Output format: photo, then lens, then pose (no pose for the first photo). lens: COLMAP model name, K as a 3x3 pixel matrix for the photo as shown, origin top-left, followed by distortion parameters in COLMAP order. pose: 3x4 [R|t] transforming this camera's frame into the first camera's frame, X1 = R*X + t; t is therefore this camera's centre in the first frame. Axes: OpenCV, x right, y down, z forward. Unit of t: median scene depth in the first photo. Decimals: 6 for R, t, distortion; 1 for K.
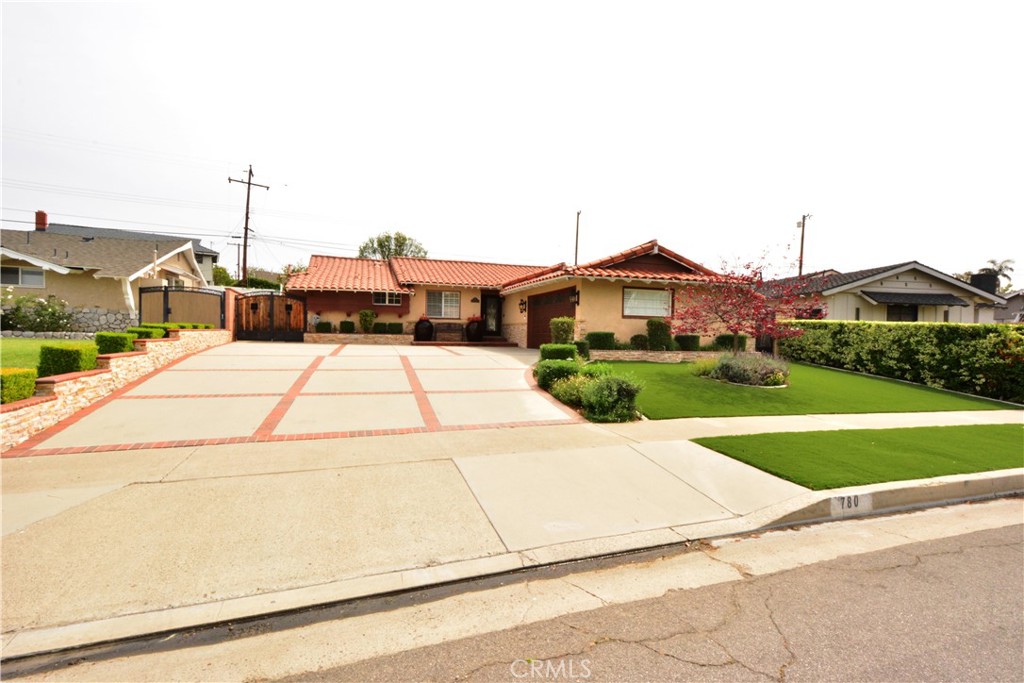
lens RADIAL K [[449.5, 0, 512.7], [0, 449.5, 347.7], [0, 0, 1]] dist [0.001087, -0.001211]
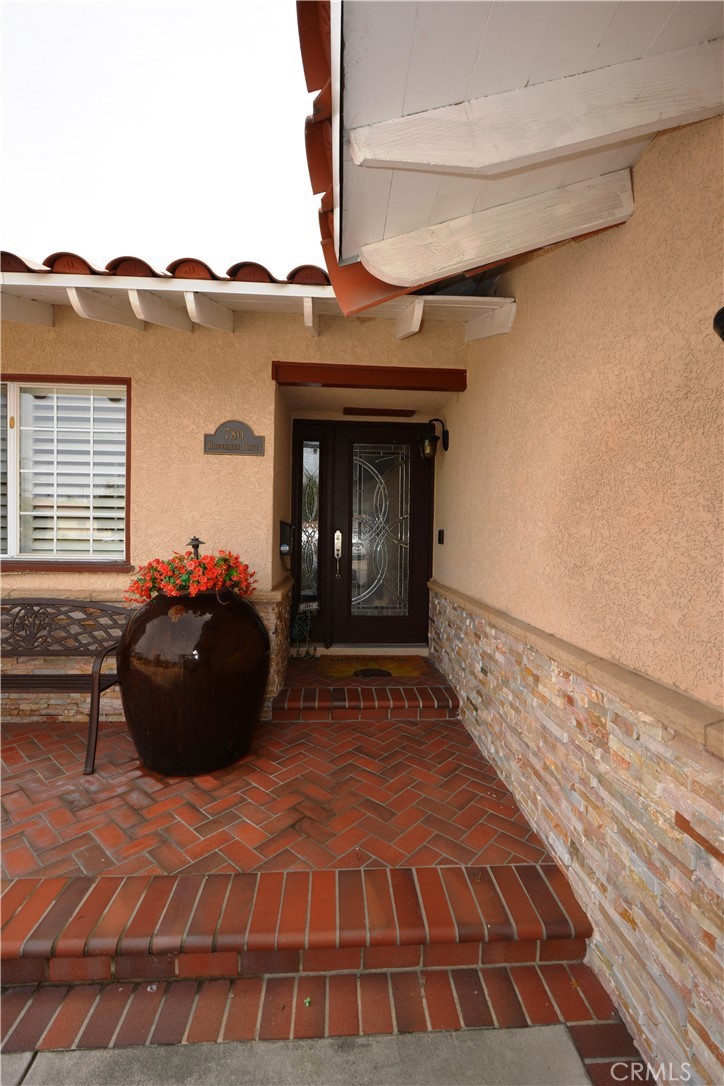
lens RADIAL K [[476.7, 0, 369.0], [0, 476.7, 538.5], [0, 0, 1]] dist [0.001087, -0.001211]
pose [[0.974769, -0.000226, -0.223215, -0.007020], [-0.006485, 0.999549, -0.029333, -0.076457], [0.223120, 0.030041, 0.974328, 0.949891]]
